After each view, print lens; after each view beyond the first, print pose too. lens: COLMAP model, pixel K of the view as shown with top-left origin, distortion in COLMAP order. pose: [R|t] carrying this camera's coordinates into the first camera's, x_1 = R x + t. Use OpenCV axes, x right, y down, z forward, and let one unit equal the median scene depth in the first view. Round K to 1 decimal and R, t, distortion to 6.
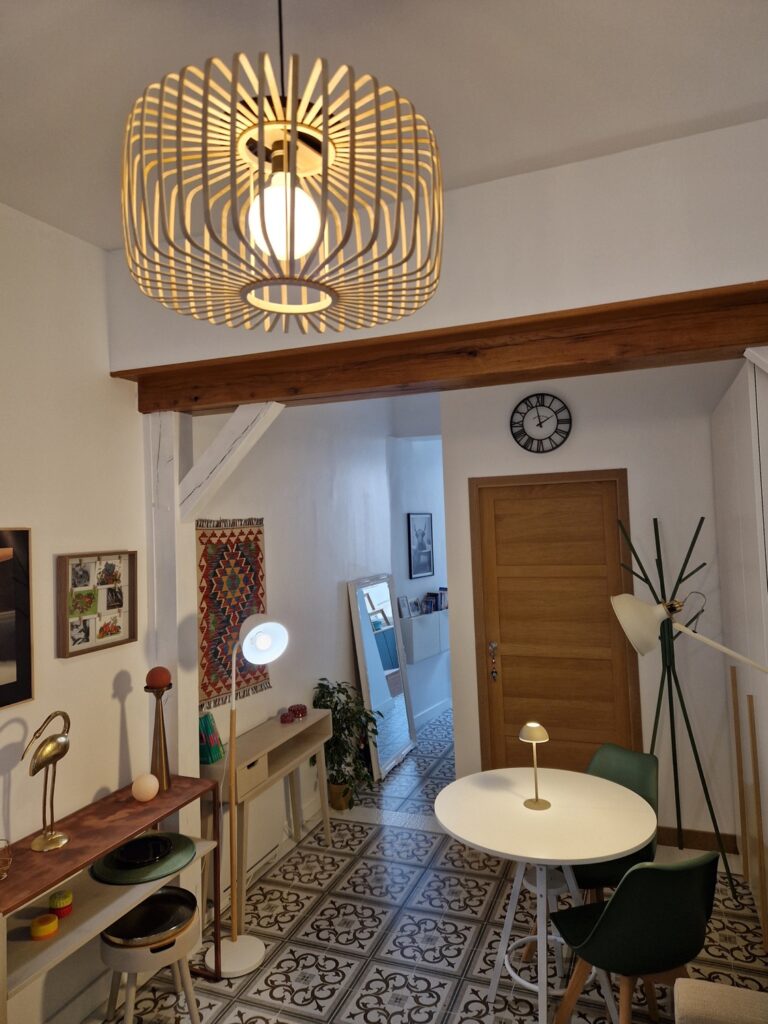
lens RADIAL K [[676.9, 0, 372.8], [0, 676.9, 513.9], [0, 0, 1]] dist [0.068609, -0.049321]
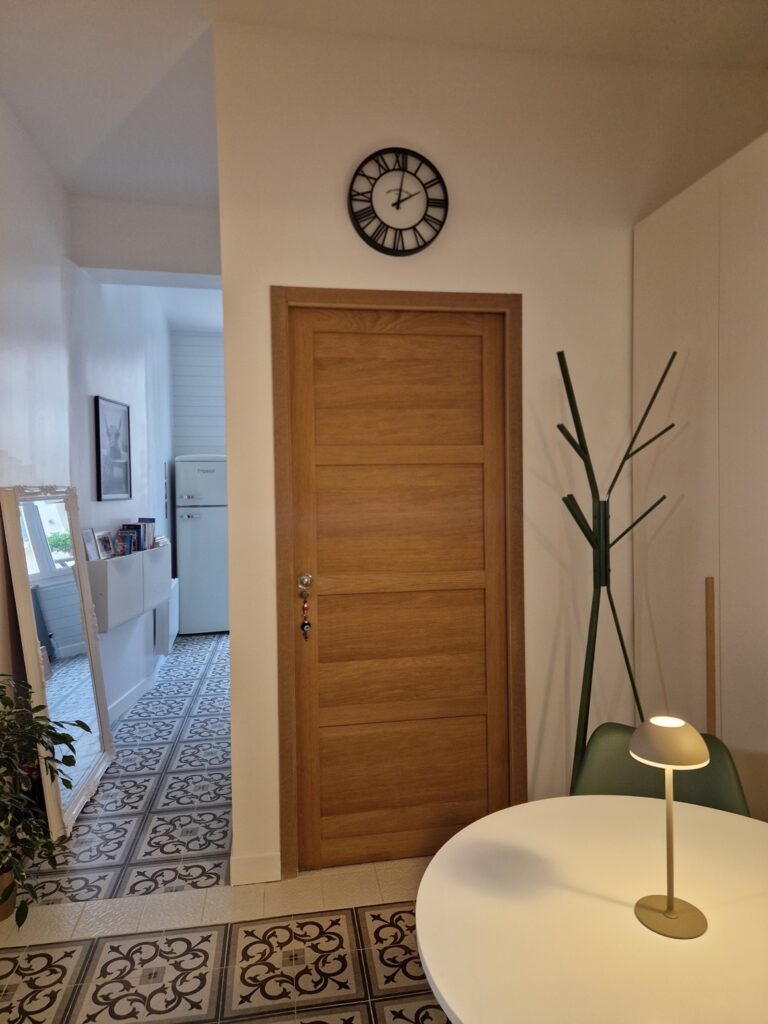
lens RADIAL K [[676.9, 0, 386.5], [0, 676.9, 510.8], [0, 0, 1]] dist [0.068609, -0.049321]
pose [[0.854882, 0.002808, 0.518816, -0.087202], [-0.026588, 0.998909, 0.038404, 0.137317], [-0.518142, -0.046625, 0.854023, 0.584983]]
